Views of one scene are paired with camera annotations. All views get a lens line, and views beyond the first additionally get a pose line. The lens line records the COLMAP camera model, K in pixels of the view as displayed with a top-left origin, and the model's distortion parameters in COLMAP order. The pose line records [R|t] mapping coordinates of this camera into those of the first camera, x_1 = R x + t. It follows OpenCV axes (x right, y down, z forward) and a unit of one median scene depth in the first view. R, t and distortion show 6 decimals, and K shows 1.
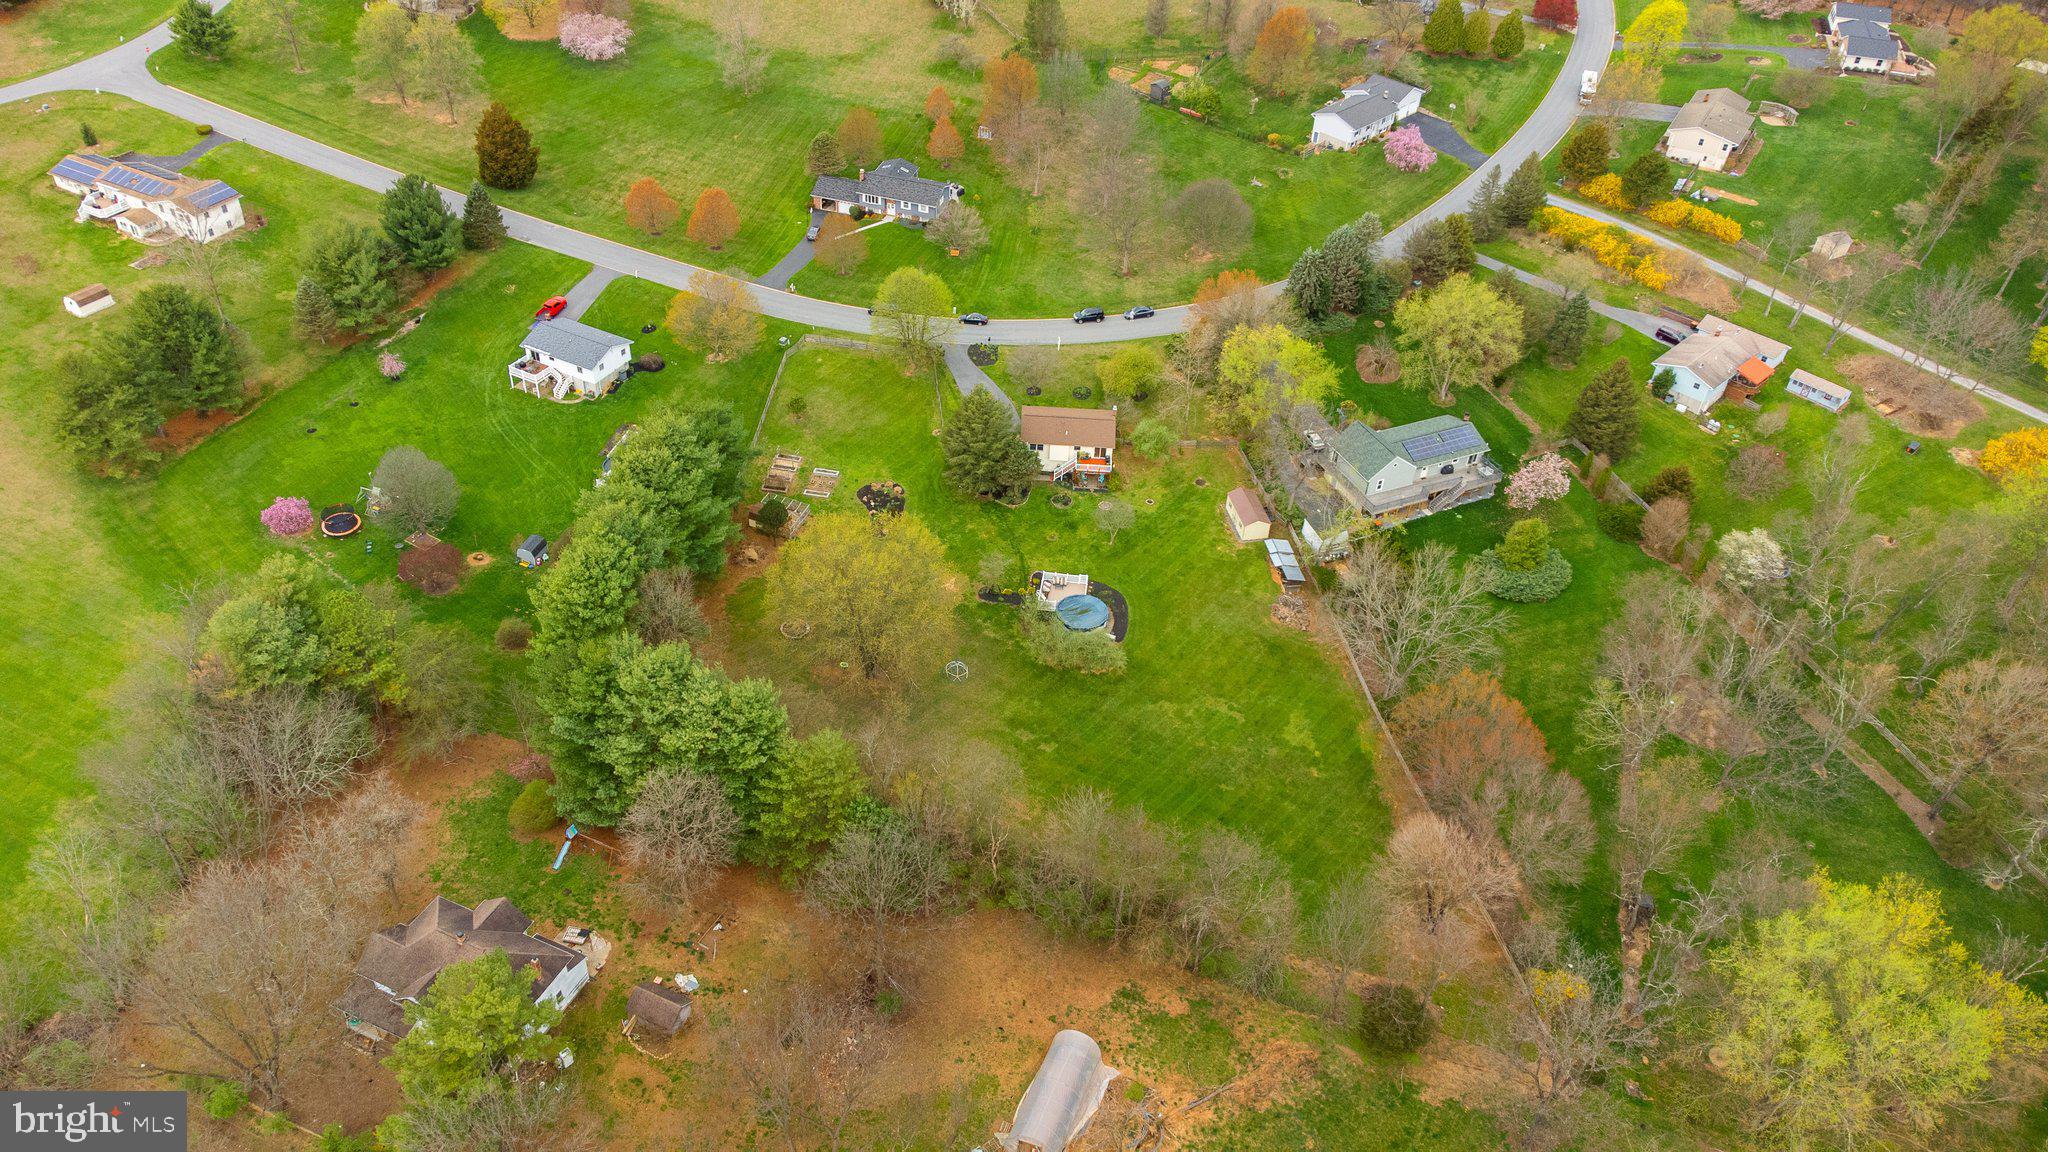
lens RADIAL K [[1527.9, 0, 1026.0], [0, 1527.9, 577.5], [0, 0, 1]] dist [0.001746, 0.083527]
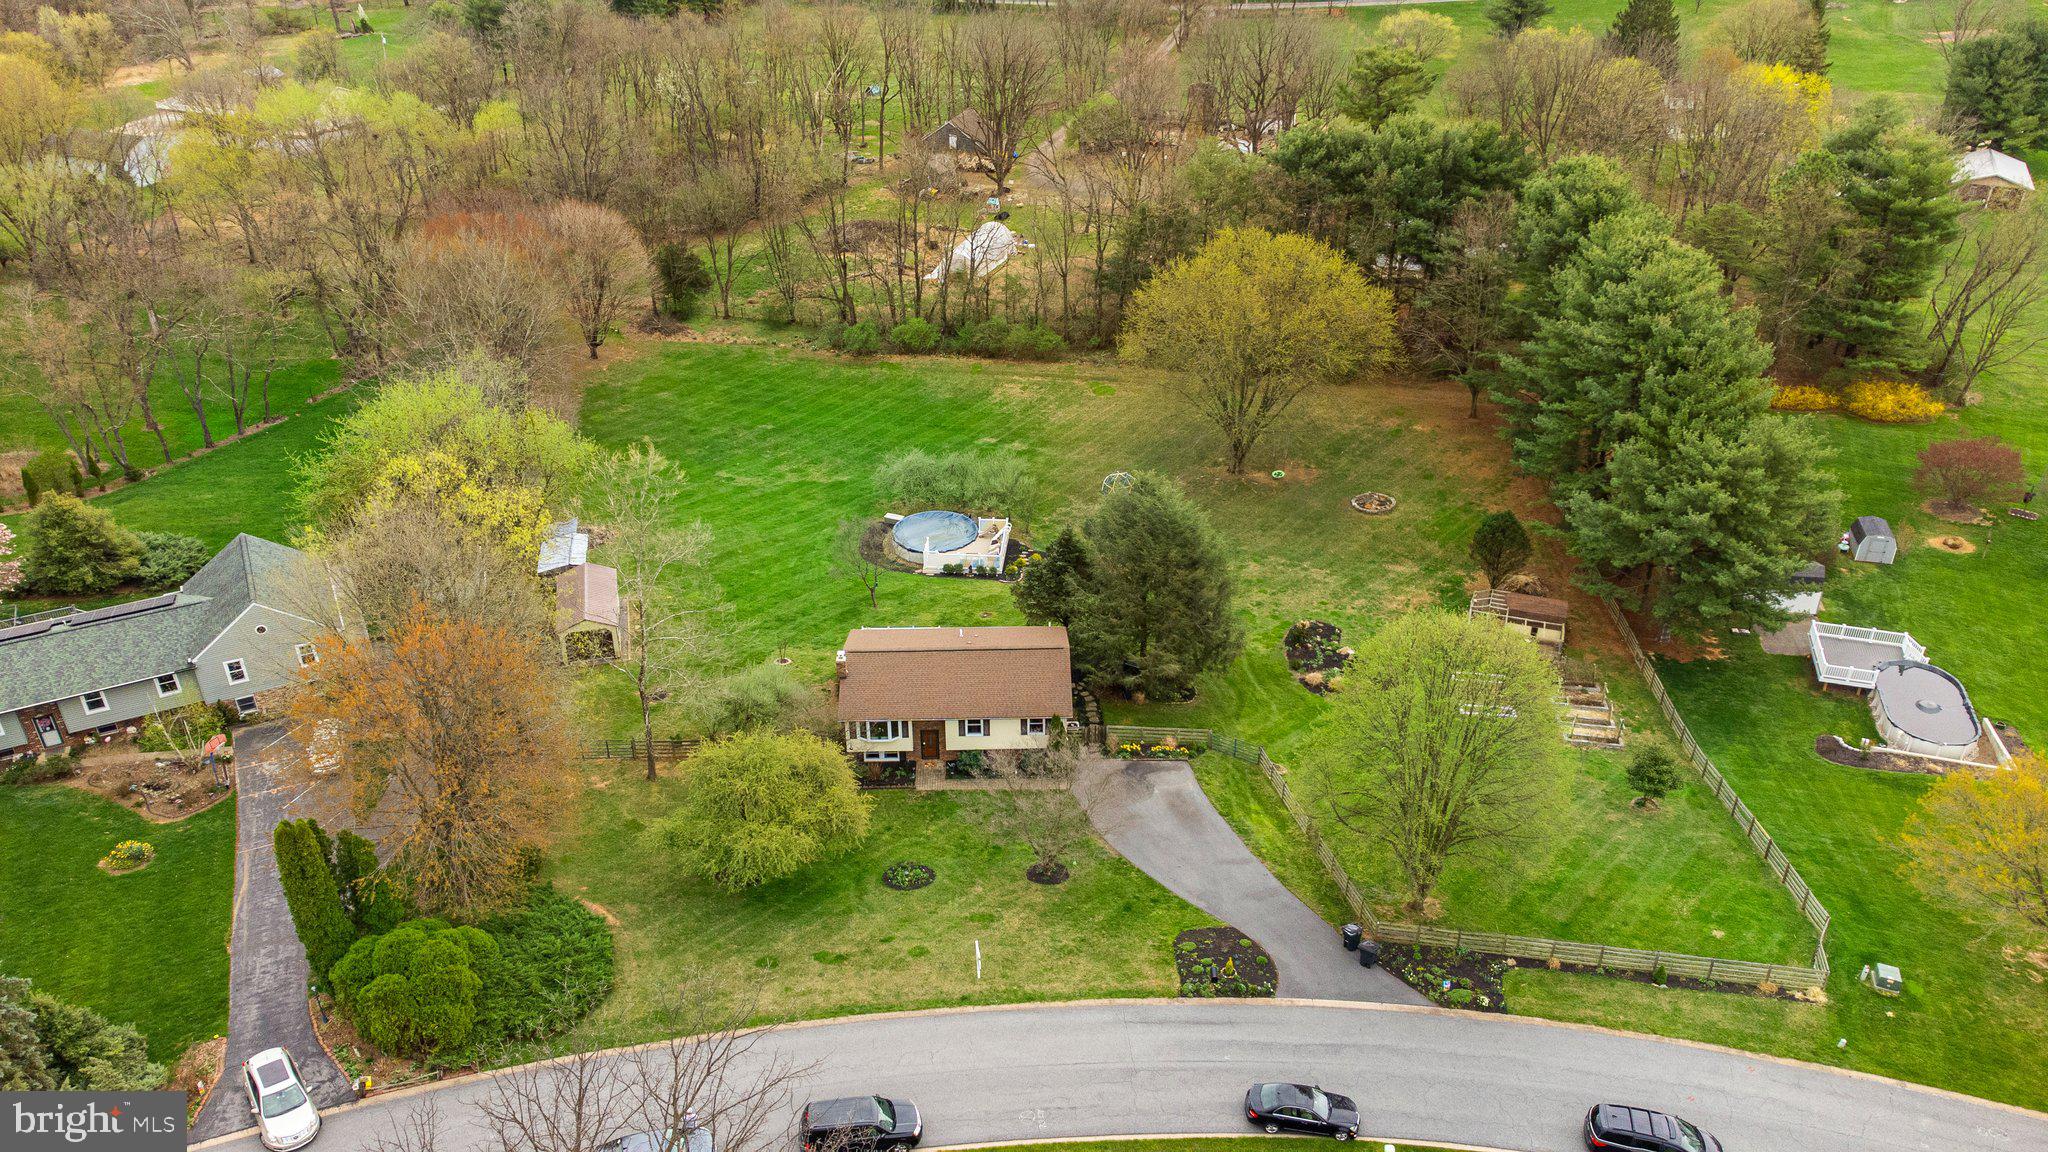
lens RADIAL K [[1527.9, 0, 1026.0], [0, 1527.9, 577.5], [0, 0, 1]] dist [0.001746, 0.083527]
pose [[-0.997709, -0.020220, -0.064559, 0.034053], [-0.067530, 0.354605, 0.932574, -0.466781], [0.004036, 0.934797, -0.355158, 1.051055]]
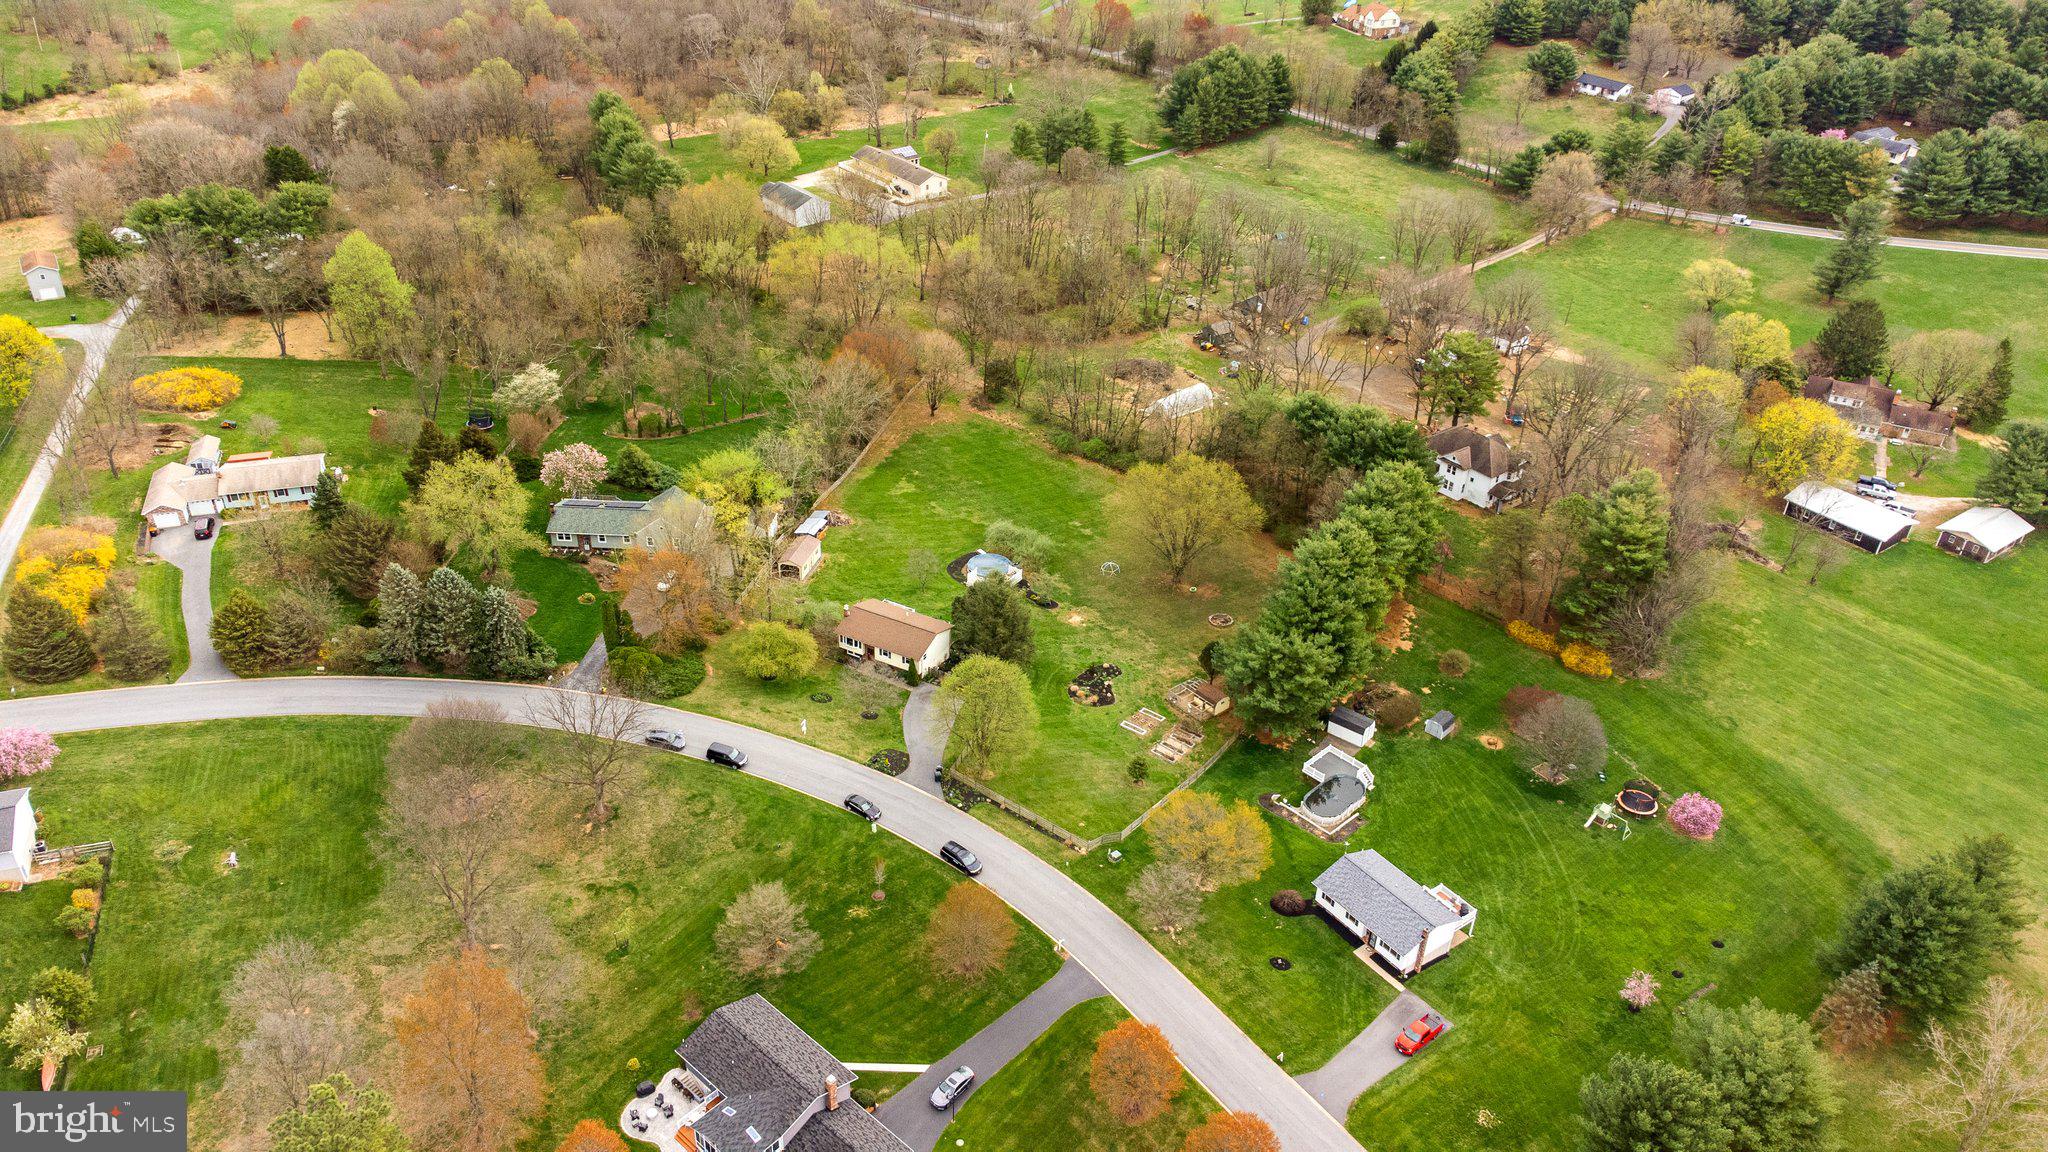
lens RADIAL K [[1530.0, 0, 1024.0], [0, 1530.0, 576.0], [0, 0, 1]] dist [0.013854, 0.075176]
pose [[-0.892503, -0.309399, 0.328192, -0.326880], [0.214446, 0.349048, 0.912238, -0.906020], [-0.396800, 0.884555, -0.245177, 1.097069]]
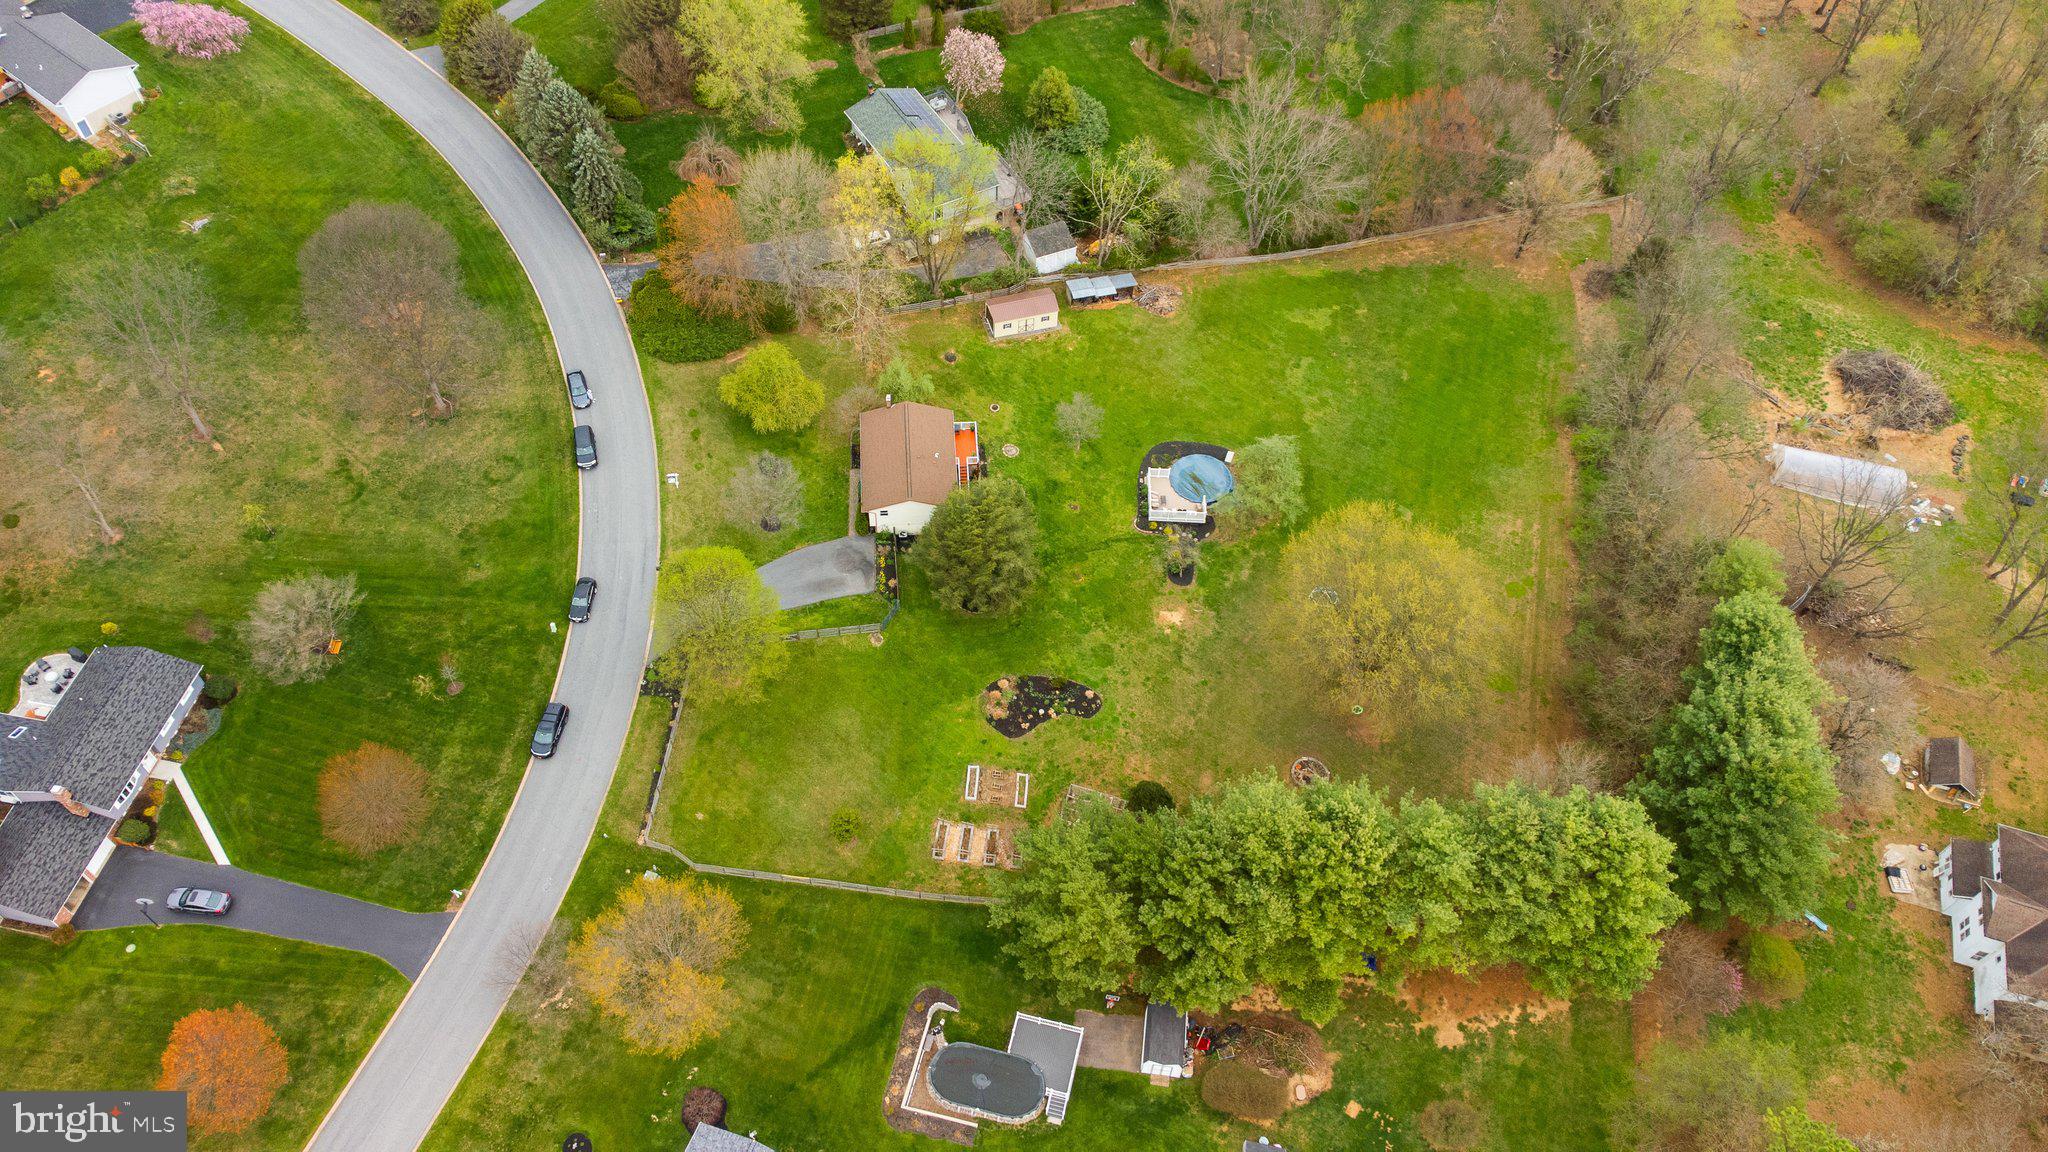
lens RADIAL K [[1527.9, 0, 1026.0], [0, 1527.9, 577.5], [0, 0, 1]] dist [0.001746, 0.083527]
pose [[-0.091856, -0.831546, 0.547808, -0.391454], [0.601814, 0.391934, 0.695850, -0.509576], [-0.793336, 0.393597, 0.464435, 0.600843]]
